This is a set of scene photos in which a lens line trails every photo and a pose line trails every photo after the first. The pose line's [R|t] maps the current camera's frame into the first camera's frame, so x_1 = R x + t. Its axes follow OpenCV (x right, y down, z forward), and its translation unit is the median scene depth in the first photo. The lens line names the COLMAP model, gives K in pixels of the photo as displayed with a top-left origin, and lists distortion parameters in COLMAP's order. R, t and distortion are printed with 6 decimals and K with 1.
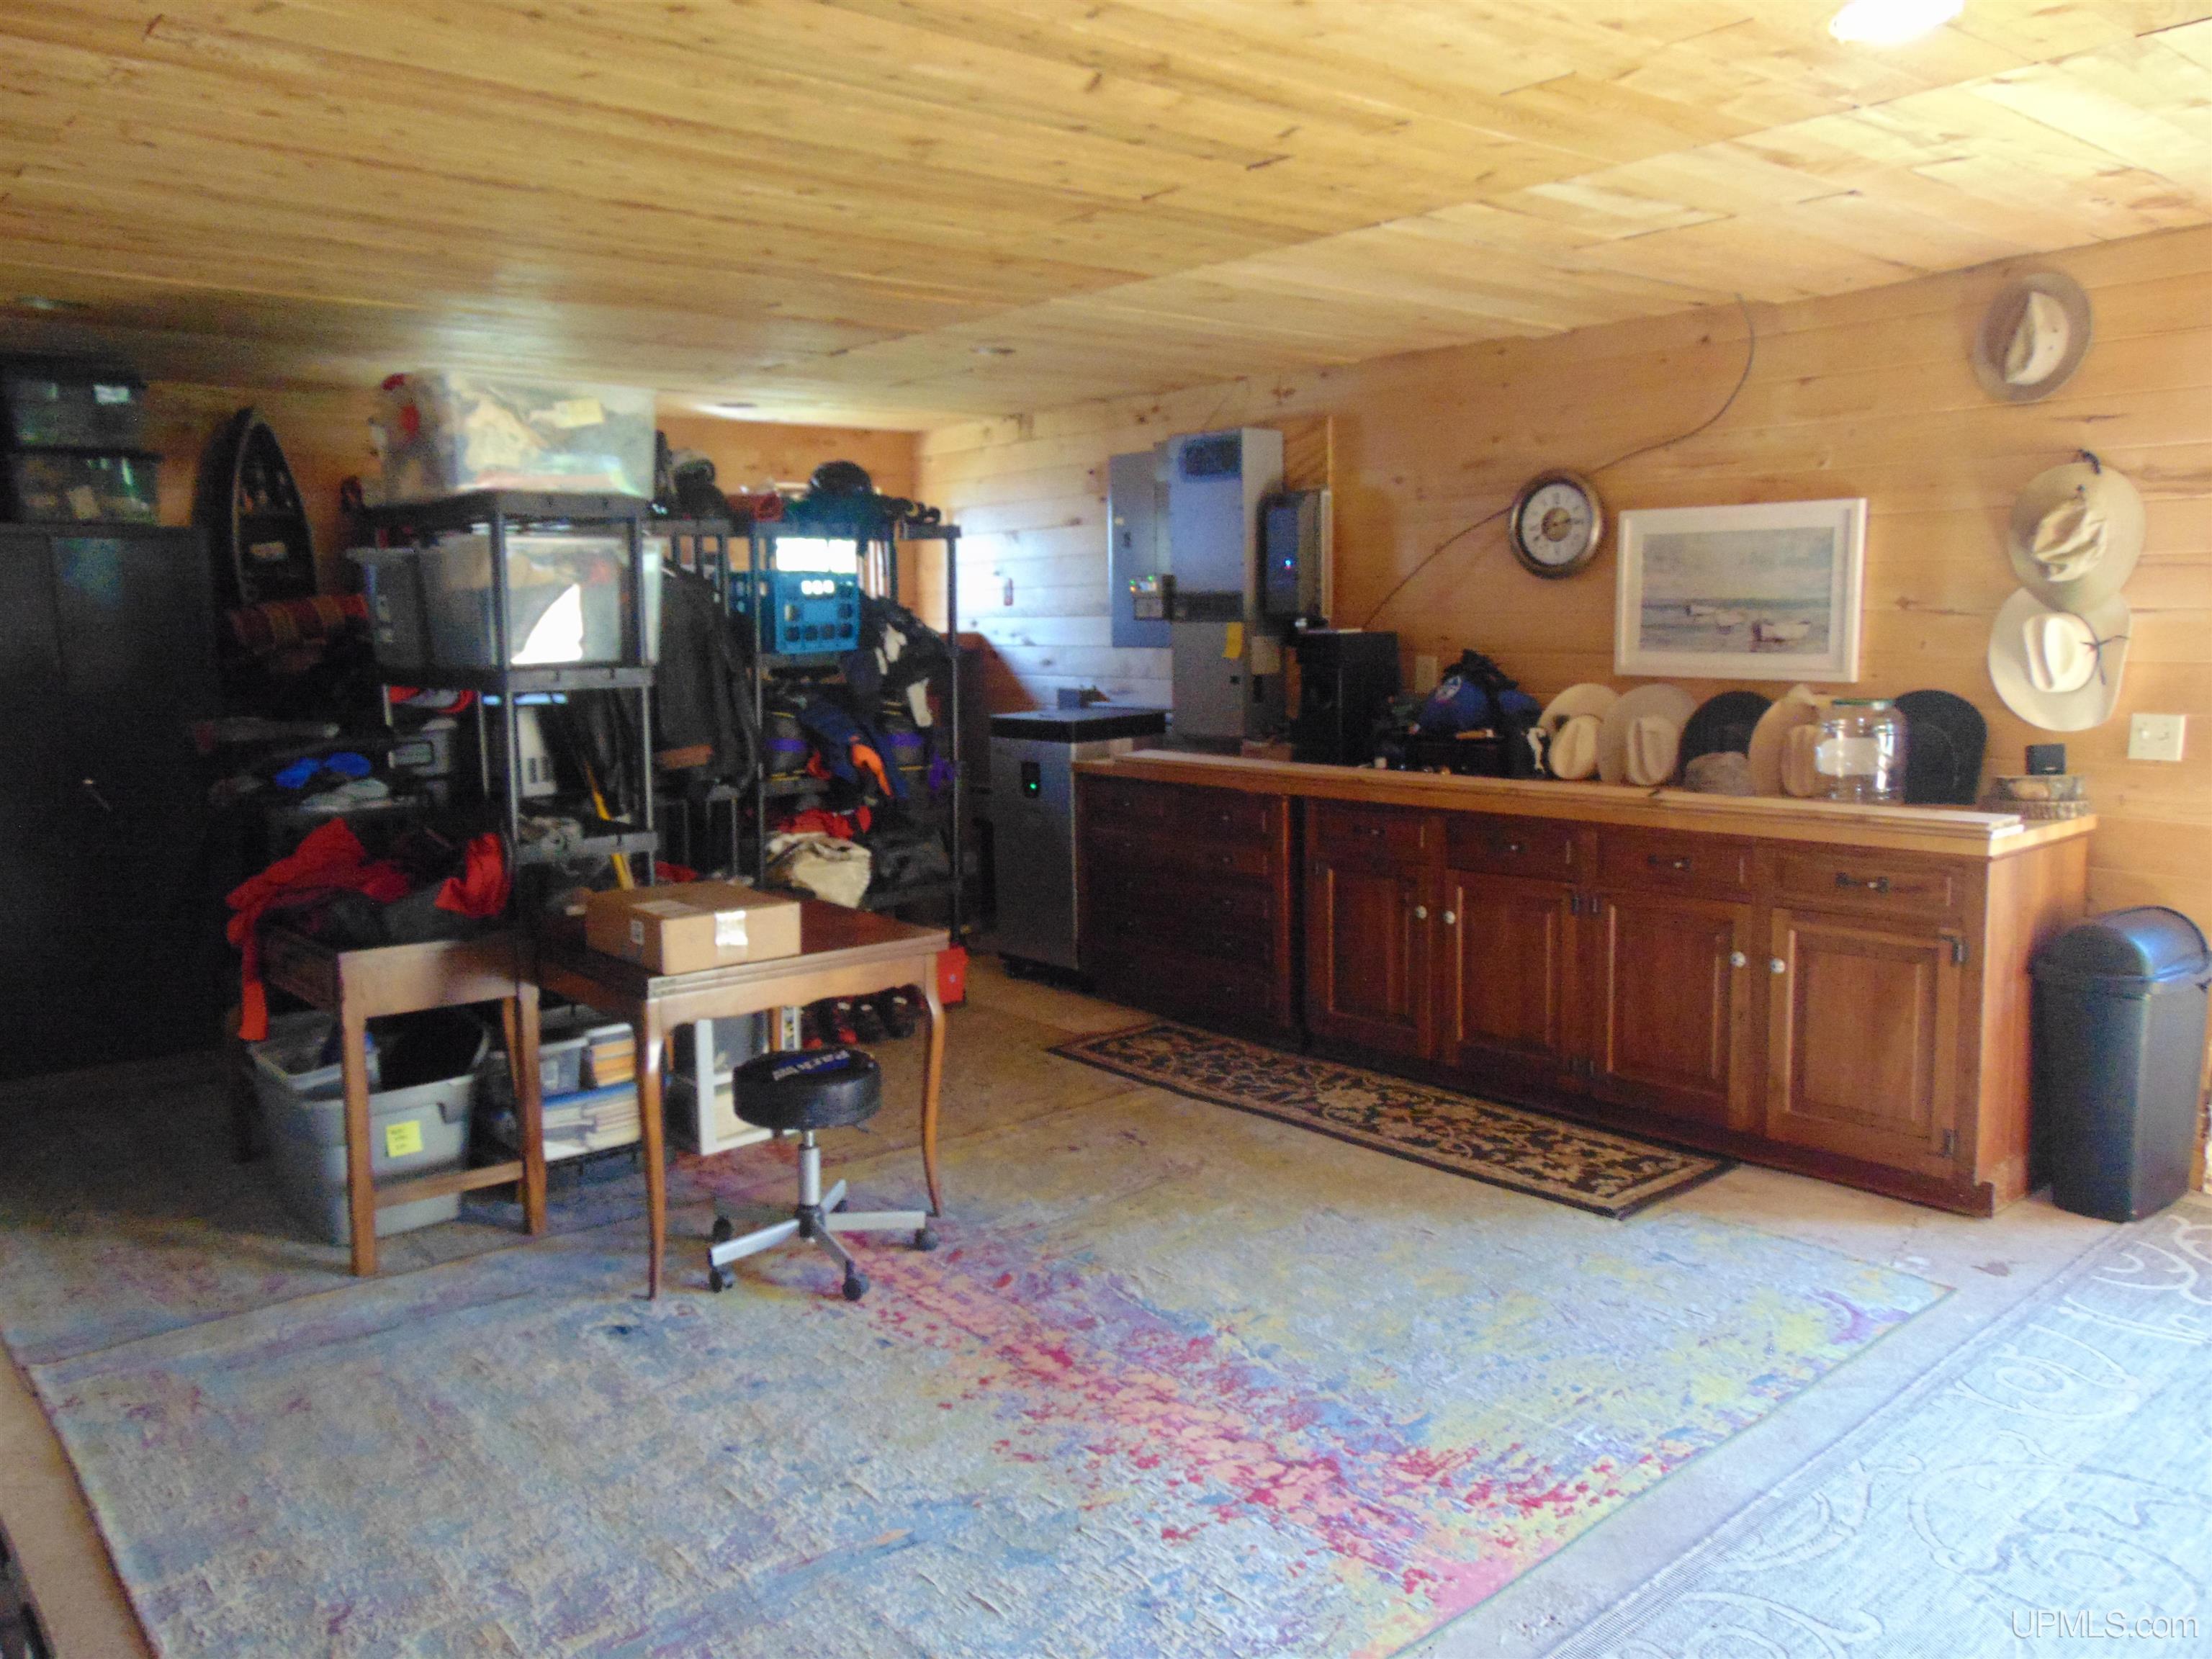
lens RADIAL K [[1657.2, 0, 1106.0], [0, 1657.2, 829.5], [0, 0, 1]] dist [-0.031276, 0.070141]
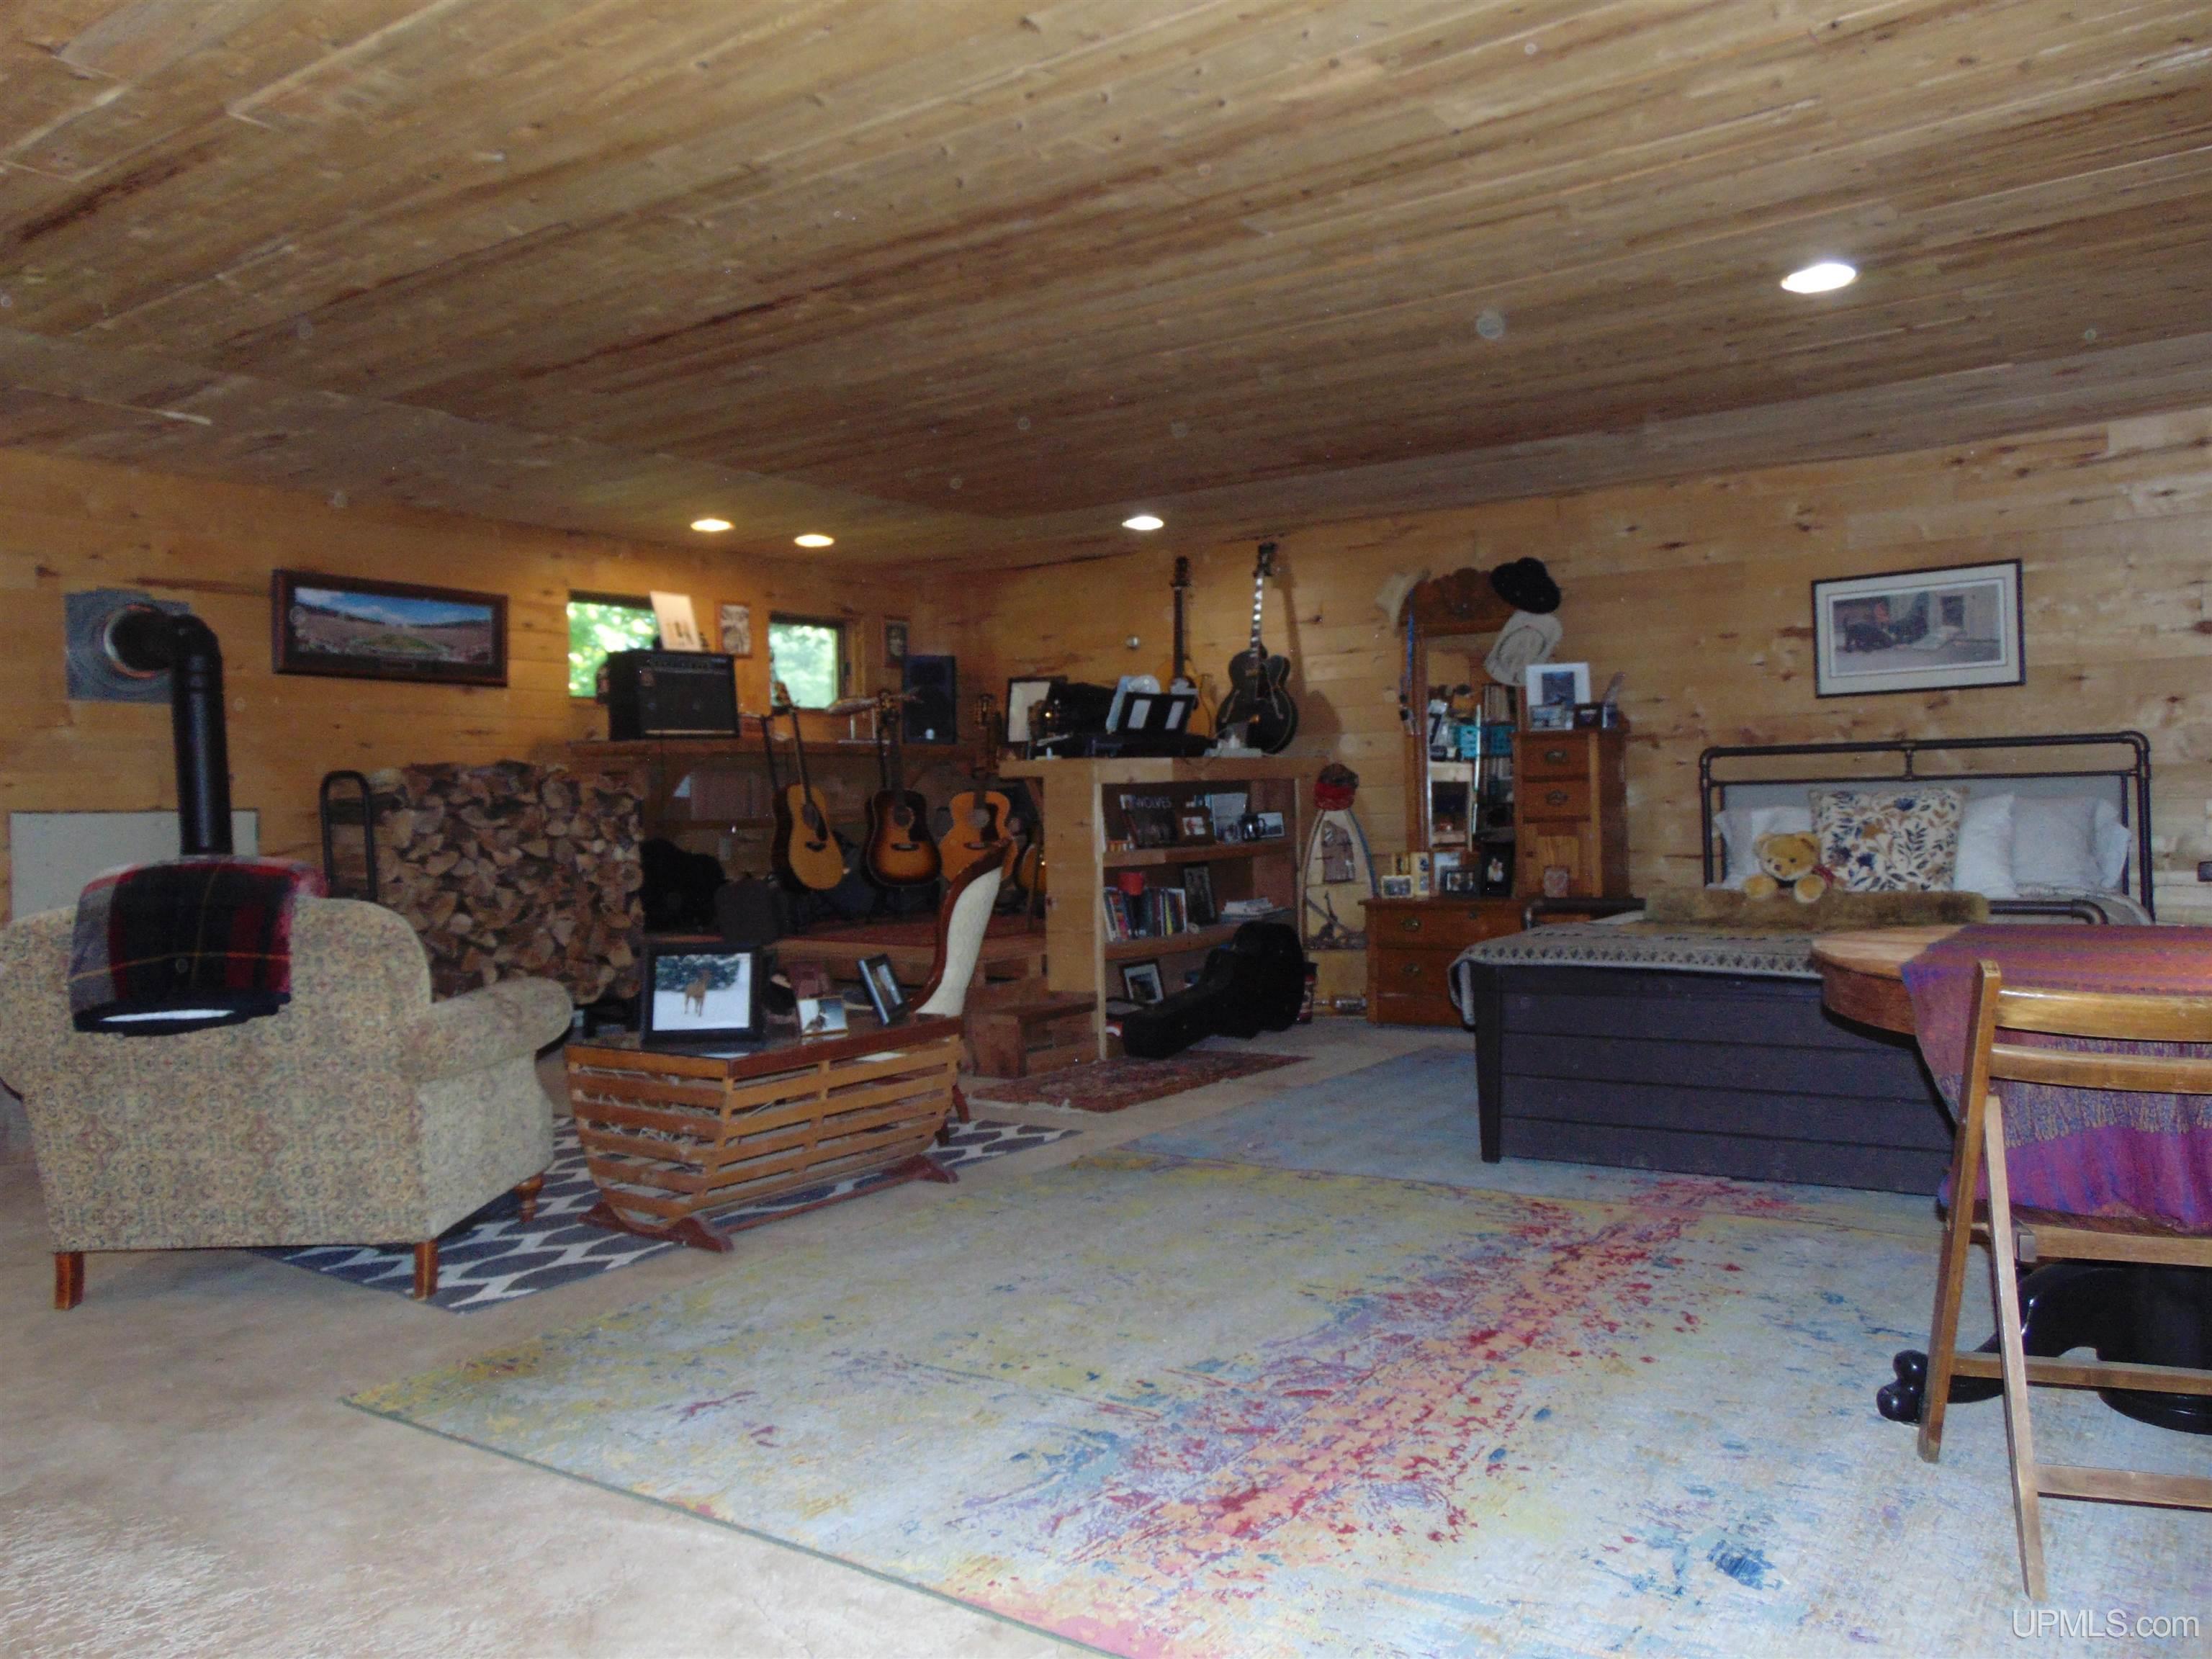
lens RADIAL K [[1657.2, 0, 1106.0], [0, 1657.2, 829.5], [0, 0, 1]] dist [-0.031276, 0.070141]
pose [[-0.257584, 0.023679, 0.965966, -0.890164], [0.175186, 0.984276, 0.022587, -0.017521], [-0.950242, 0.175041, -0.257682, 1.420076]]
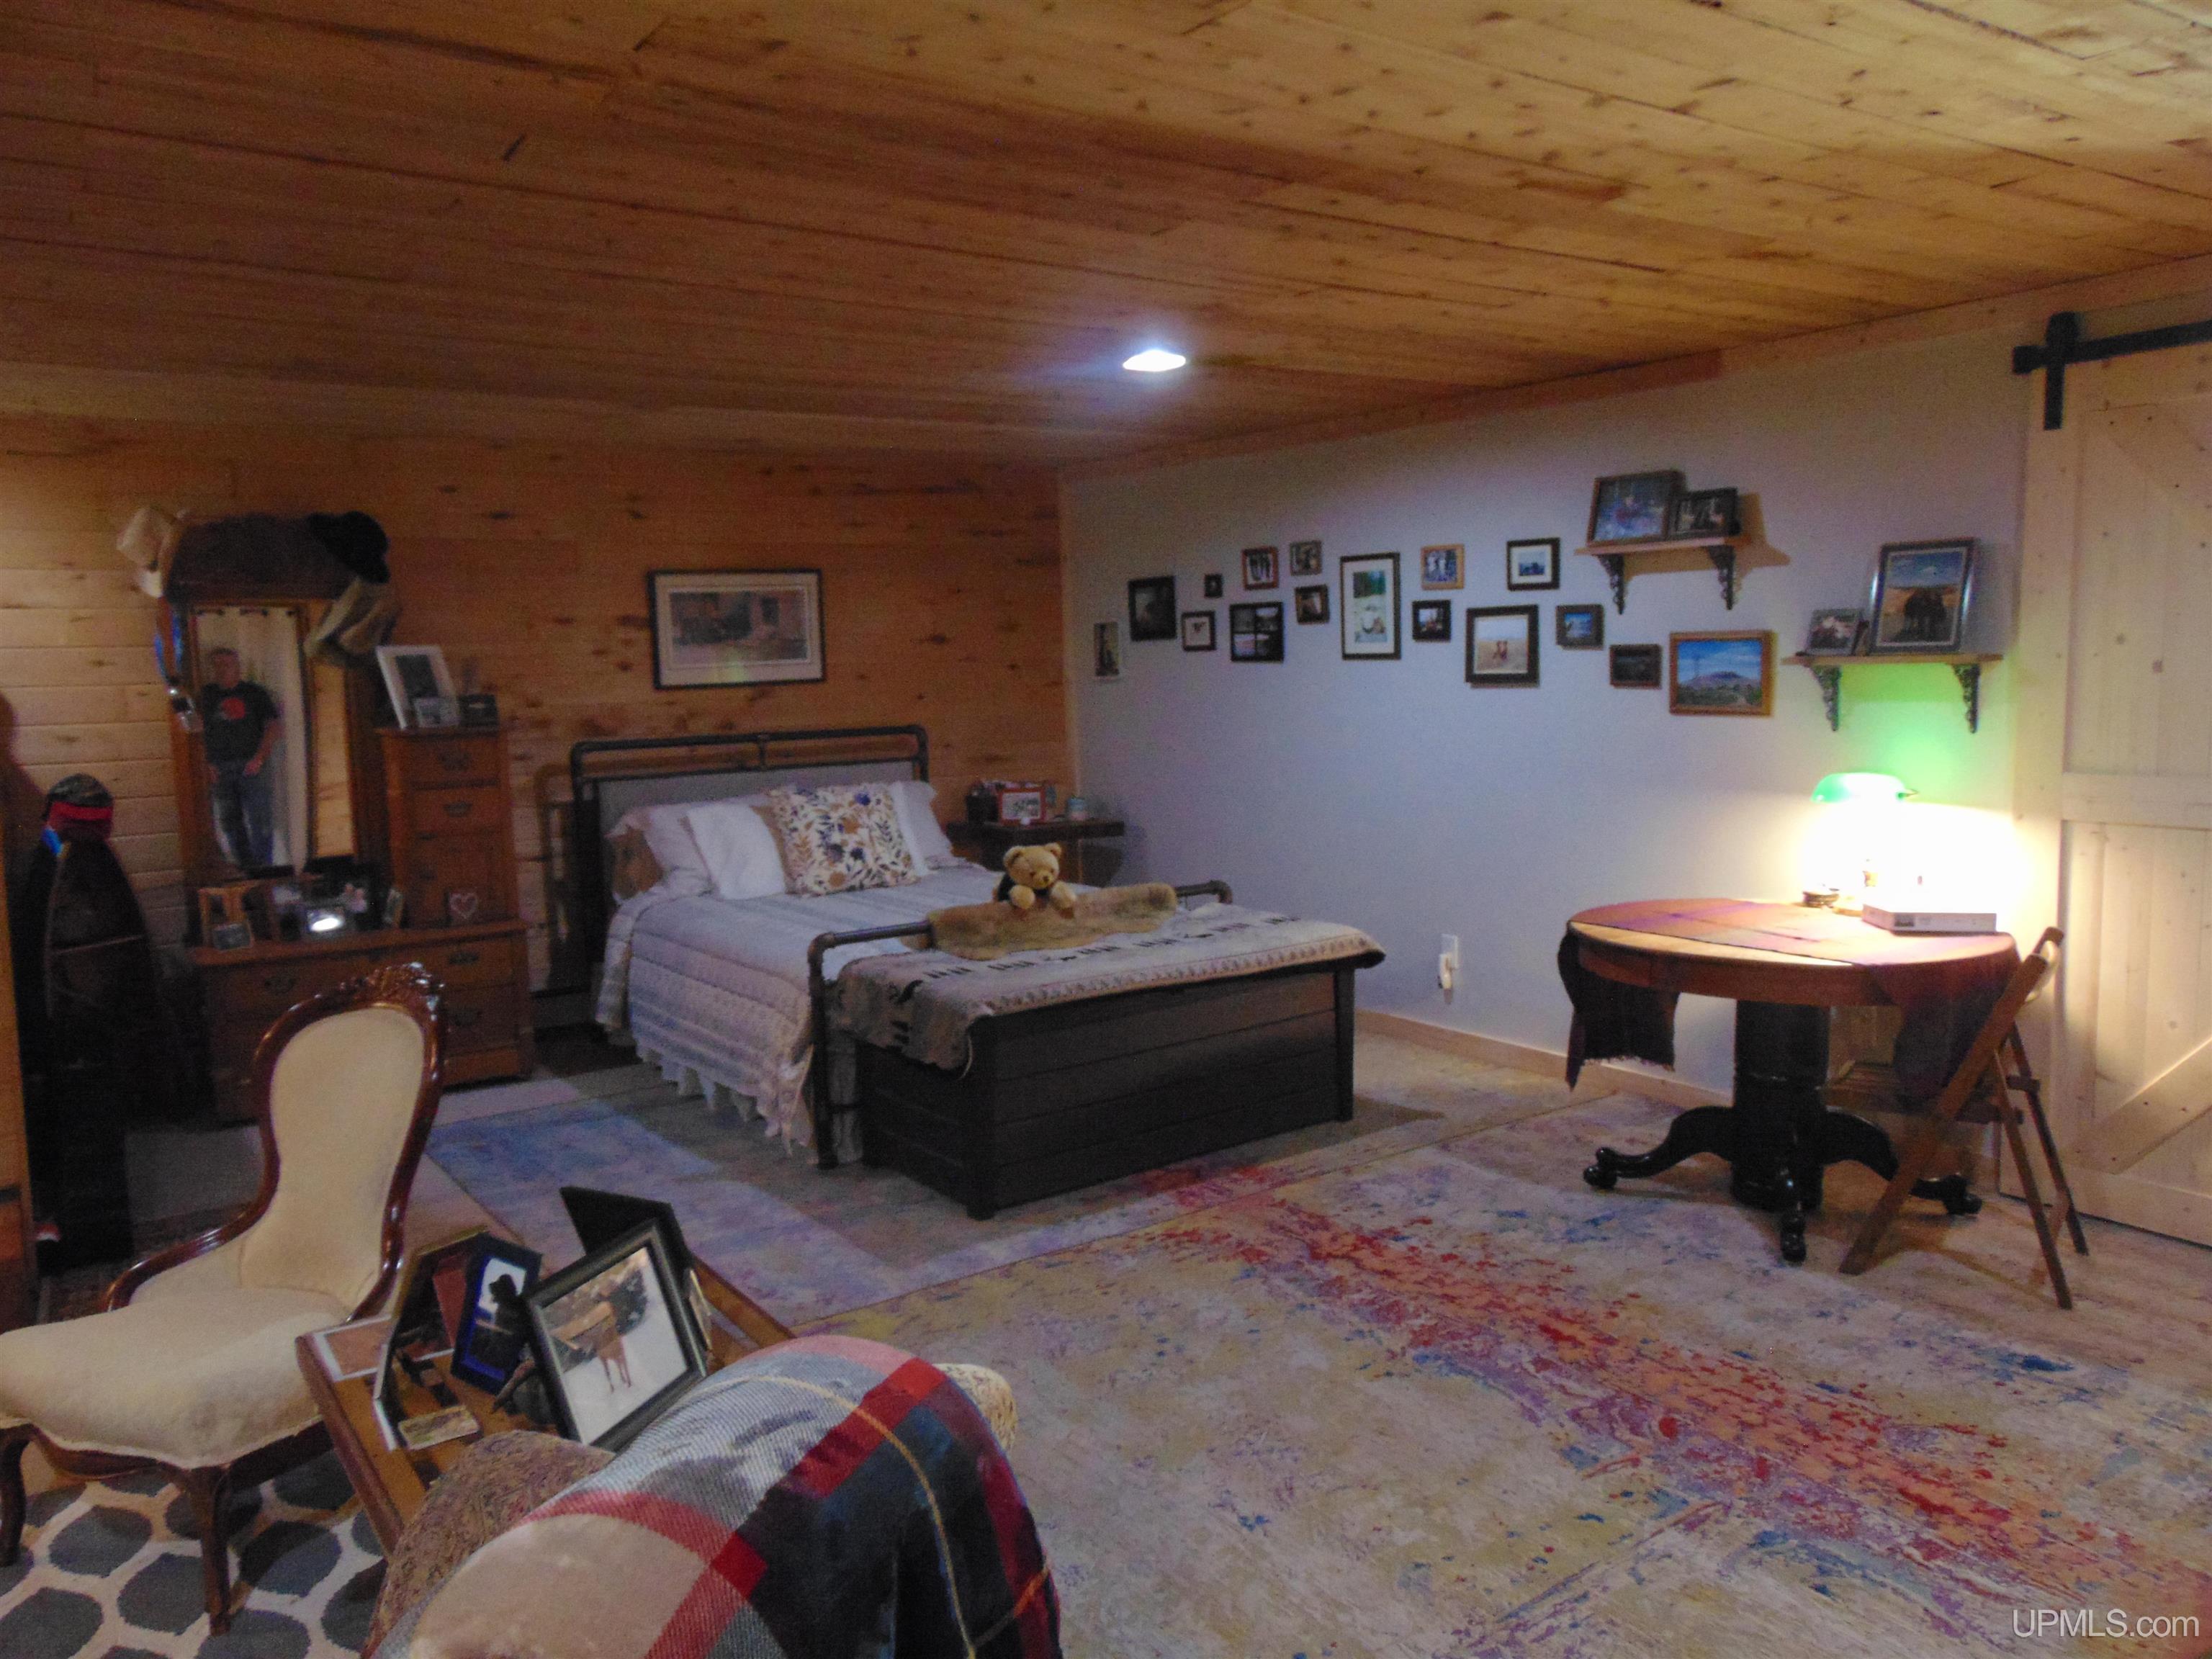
lens RADIAL K [[1657.2, 0, 1106.0], [0, 1657.2, 829.5], [0, 0, 1]] dist [-0.031276, 0.070141]
pose [[-0.995331, 0.048073, 0.083697, 0.158103], [0.067671, 0.965881, 0.249988, -0.286505], [-0.068824, 0.254484, -0.964625, 2.008511]]
